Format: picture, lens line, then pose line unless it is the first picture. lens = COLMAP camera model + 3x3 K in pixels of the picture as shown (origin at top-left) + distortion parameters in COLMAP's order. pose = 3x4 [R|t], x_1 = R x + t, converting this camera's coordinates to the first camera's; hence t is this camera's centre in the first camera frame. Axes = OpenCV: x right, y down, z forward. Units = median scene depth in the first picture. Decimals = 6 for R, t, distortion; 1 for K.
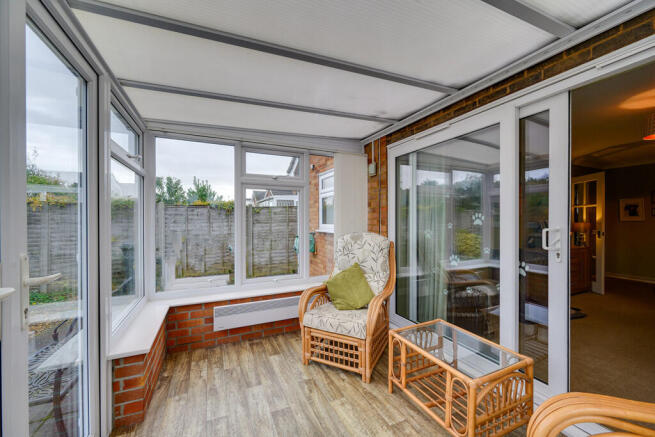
lens RADIAL K [[257.2, 0, 326.3], [0, 257.2, 220.9], [0, 0, 1]] dist [-0.002225, -0.000198]
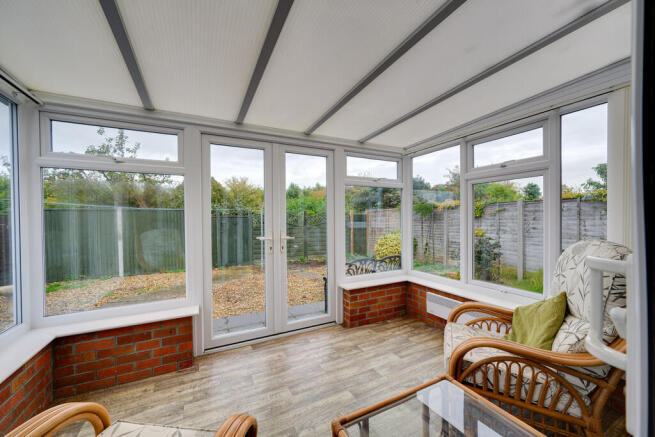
lens RADIAL K [[257.2, 0, 328.5], [0, 257.2, 220.1], [0, 0, 1]] dist [-0.002225, -0.000198]
pose [[0.040357, 0.006451, -0.999164, 0.756593], [0.005094, 0.999965, 0.006662, -0.003131], [0.999172, -0.005359, 0.040323, 0.524531]]
